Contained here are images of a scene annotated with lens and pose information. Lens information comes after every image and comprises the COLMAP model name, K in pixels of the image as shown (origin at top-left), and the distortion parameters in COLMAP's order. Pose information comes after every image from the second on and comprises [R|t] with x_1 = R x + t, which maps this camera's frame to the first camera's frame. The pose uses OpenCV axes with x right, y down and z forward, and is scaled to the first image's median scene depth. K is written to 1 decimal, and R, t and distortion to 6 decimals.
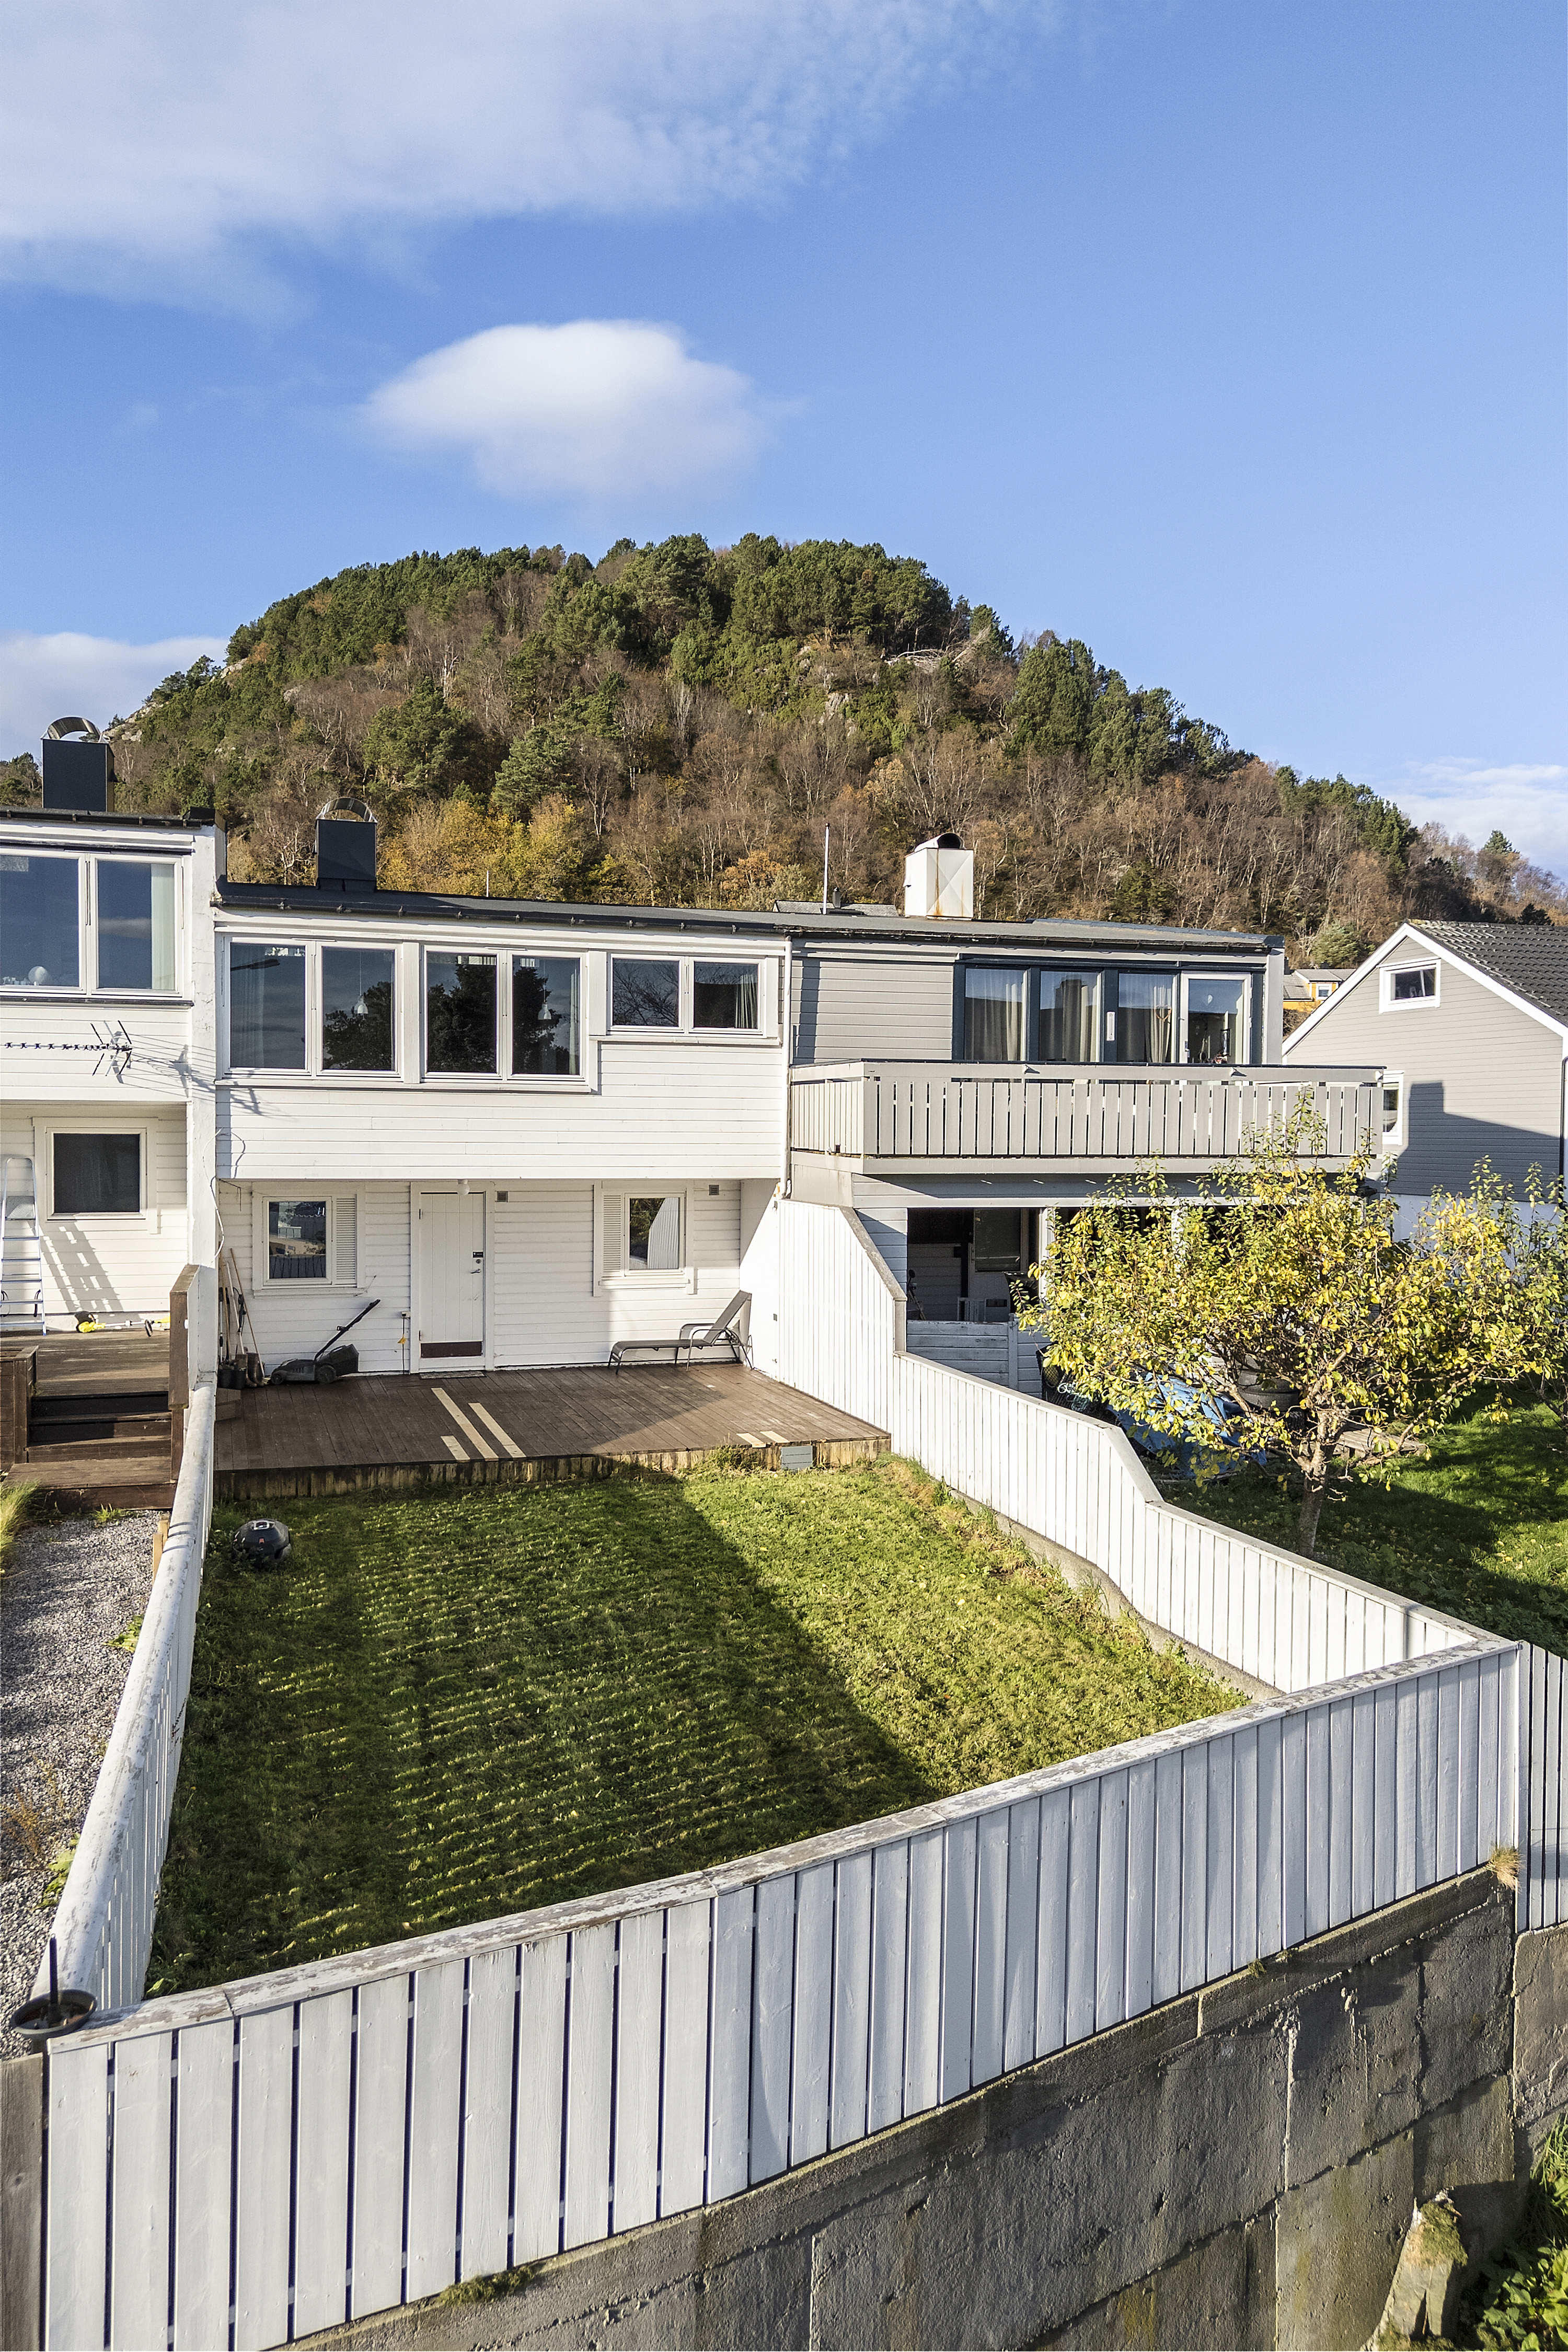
lens RADIAL K [[1757.1, 0, 784.4], [0, 1757.1, 1178.2], [0, 0, 1]] dist [0.125550, -0.182443]
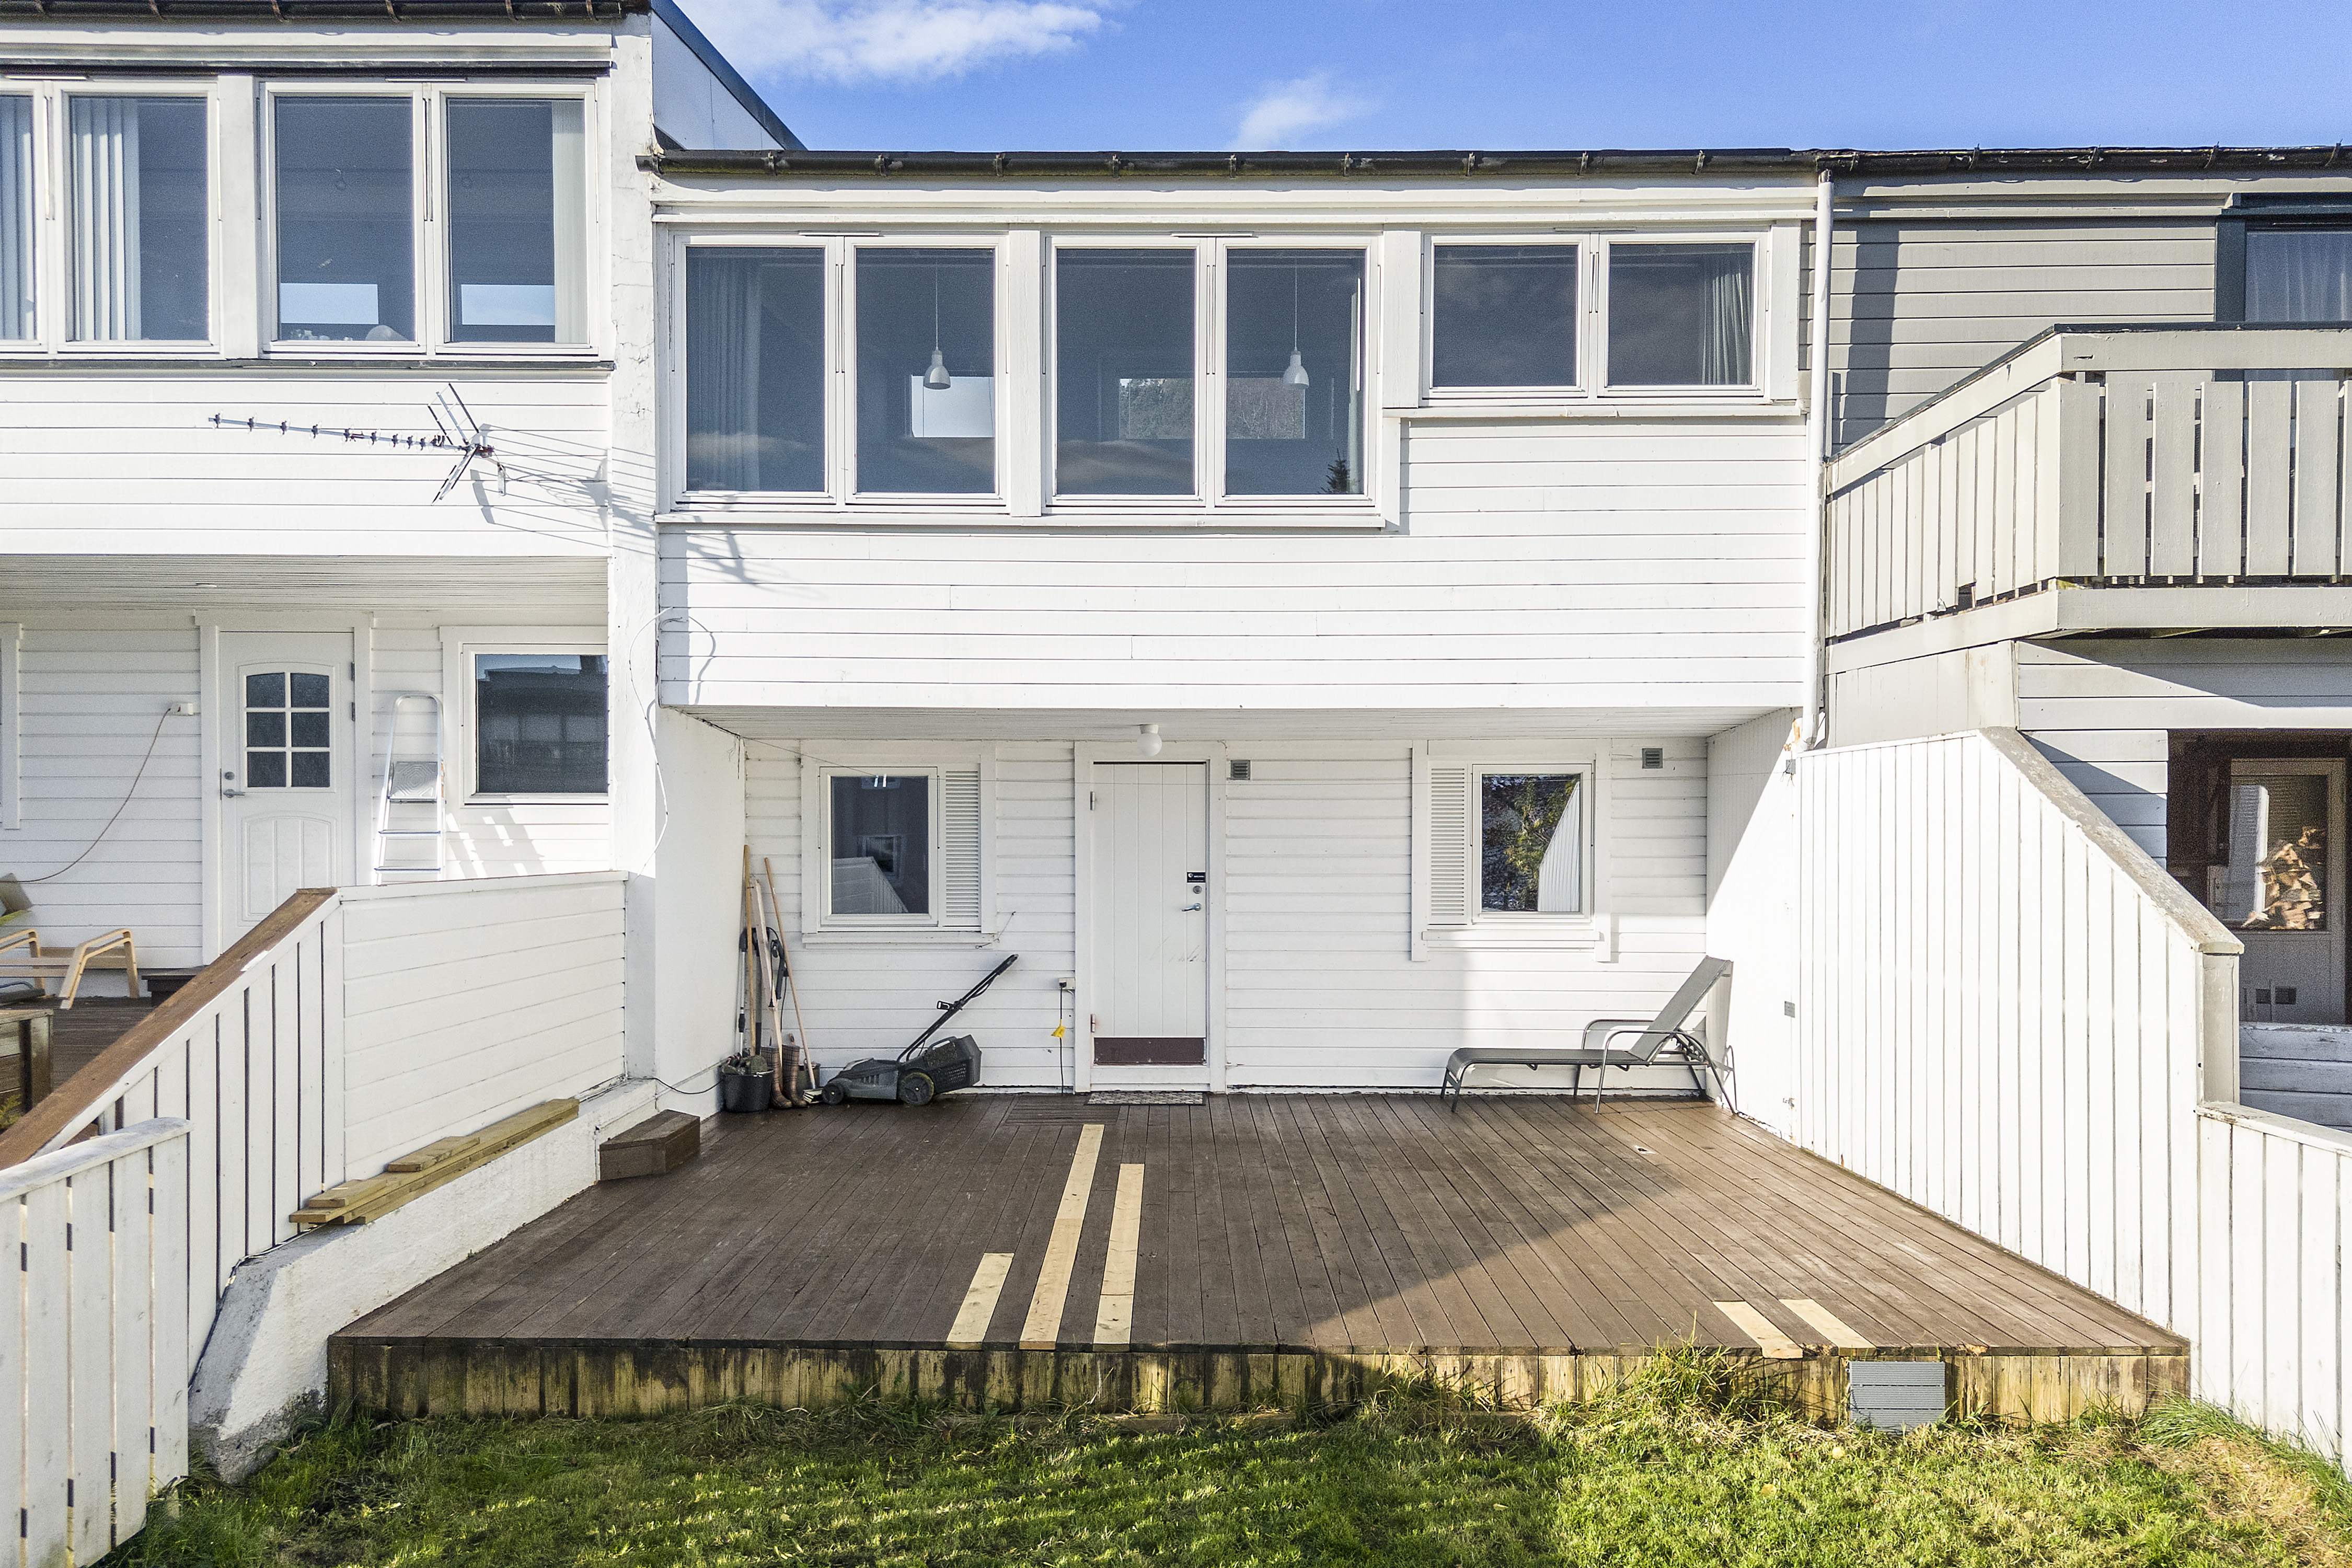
lens RADIAL K [[1757.1, 0, 1174.5], [0, 1757.1, 854.5], [0, 0, 1]] dist [0.125550, -0.182443]
pose [[0.953374, -0.000874, -0.301790, -0.018621], [-0.004622, 0.999836, -0.017496, 0.048222], [0.301756, 0.018075, 0.953214, 0.510287]]
